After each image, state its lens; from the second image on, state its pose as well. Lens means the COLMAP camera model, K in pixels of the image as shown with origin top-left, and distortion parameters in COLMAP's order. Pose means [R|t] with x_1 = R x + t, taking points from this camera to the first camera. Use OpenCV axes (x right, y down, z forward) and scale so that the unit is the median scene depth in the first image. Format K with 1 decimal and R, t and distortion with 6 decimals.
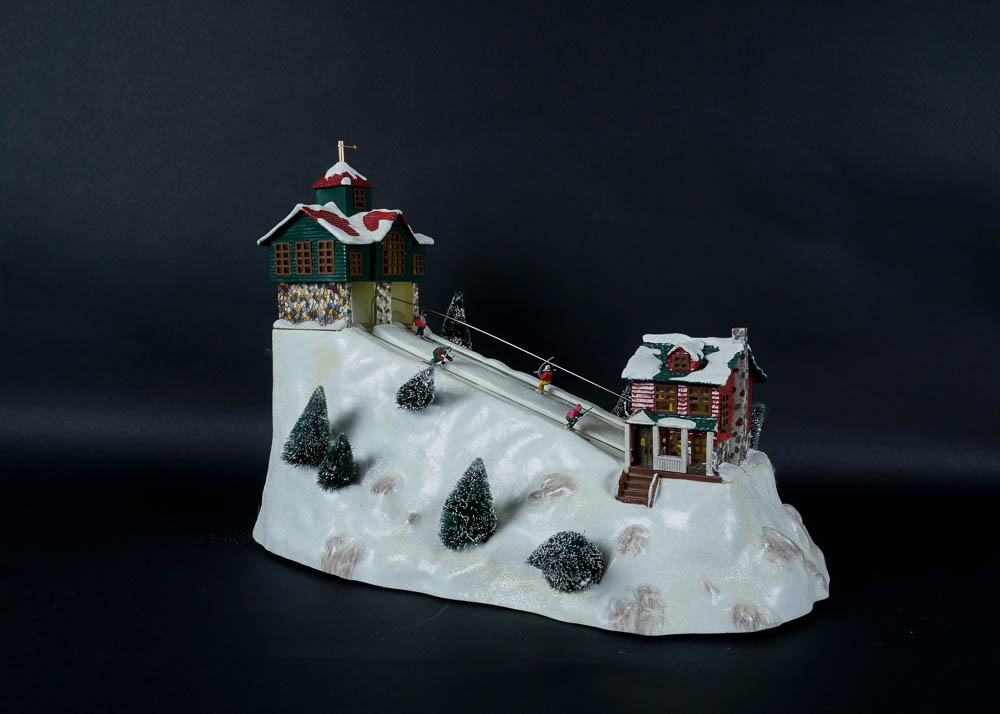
lens RADIAL K [[881.9, 0, 500.0], [0, 881.9, 357.0], [0, 0, 1]] dist [-0.014810, -0.002687]
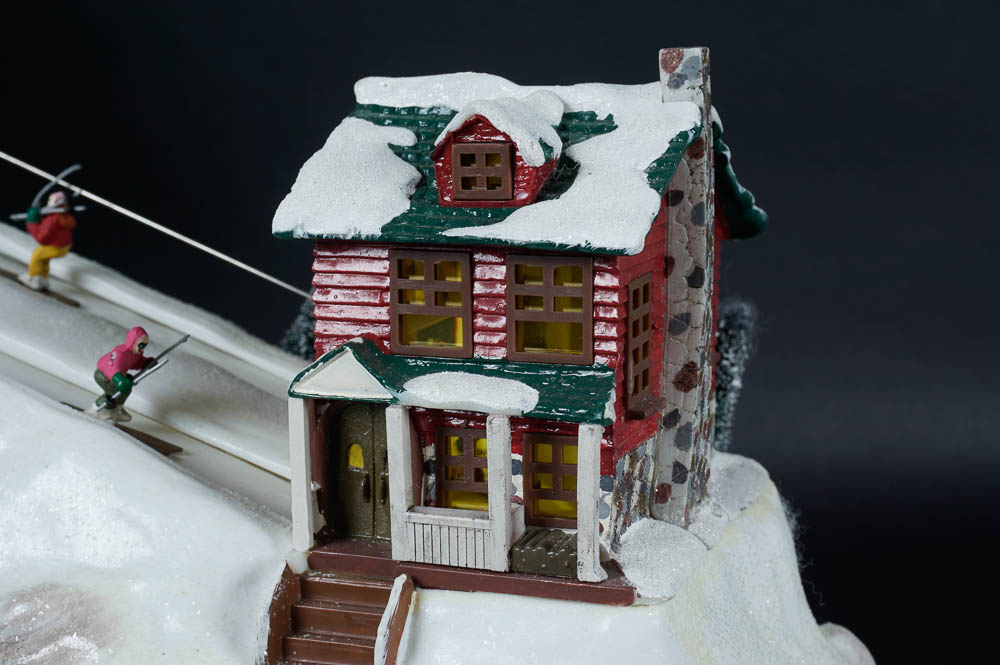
lens RADIAL K [[1731.0, 0, 500.0], [0, 1731.0, 332.5], [0, 0, 1]] dist [0.026825, 0.052837]
pose [[0.981780, -0.033157, 0.187107, 0.105175], [0.016958, 0.996018, 0.087522, 0.008692], [-0.189264, -0.082754, 0.978433, 0.454254]]
